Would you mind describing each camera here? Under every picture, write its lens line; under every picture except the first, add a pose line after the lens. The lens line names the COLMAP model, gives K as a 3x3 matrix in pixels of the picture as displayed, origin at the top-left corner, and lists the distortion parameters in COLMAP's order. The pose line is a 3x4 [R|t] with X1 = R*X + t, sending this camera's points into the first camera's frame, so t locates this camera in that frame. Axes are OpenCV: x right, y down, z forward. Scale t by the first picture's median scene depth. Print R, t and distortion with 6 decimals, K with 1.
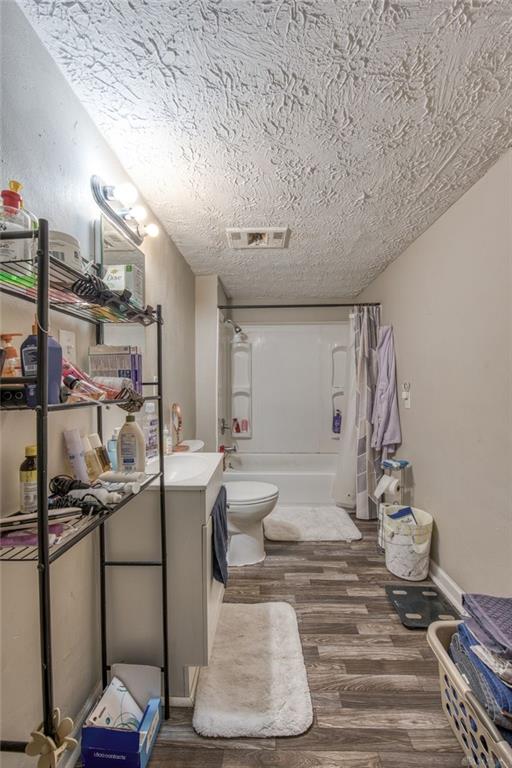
lens RADIAL K [[300.0, 0, 256.6], [0, 300.0, 383.1], [0, 0, 1]] dist [0.001064, 0.000070]
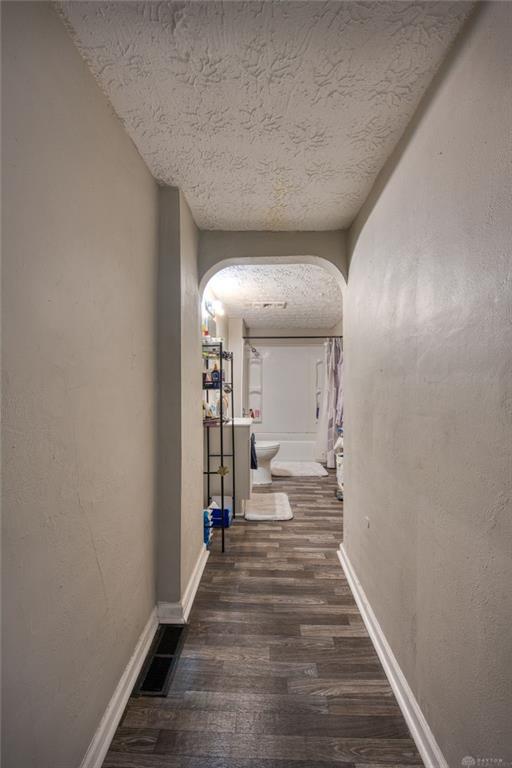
lens RADIAL K [[300.0, 0, 254.8], [0, 300.0, 384.8], [0, 0, 1]] dist [0.001064, 0.000070]
pose [[0.999892, 0.005653, -0.013593, -0.046996], [-0.005760, 0.999953, -0.007825, 0.013764], [0.013548, 0.007903, 0.999877, -0.711469]]
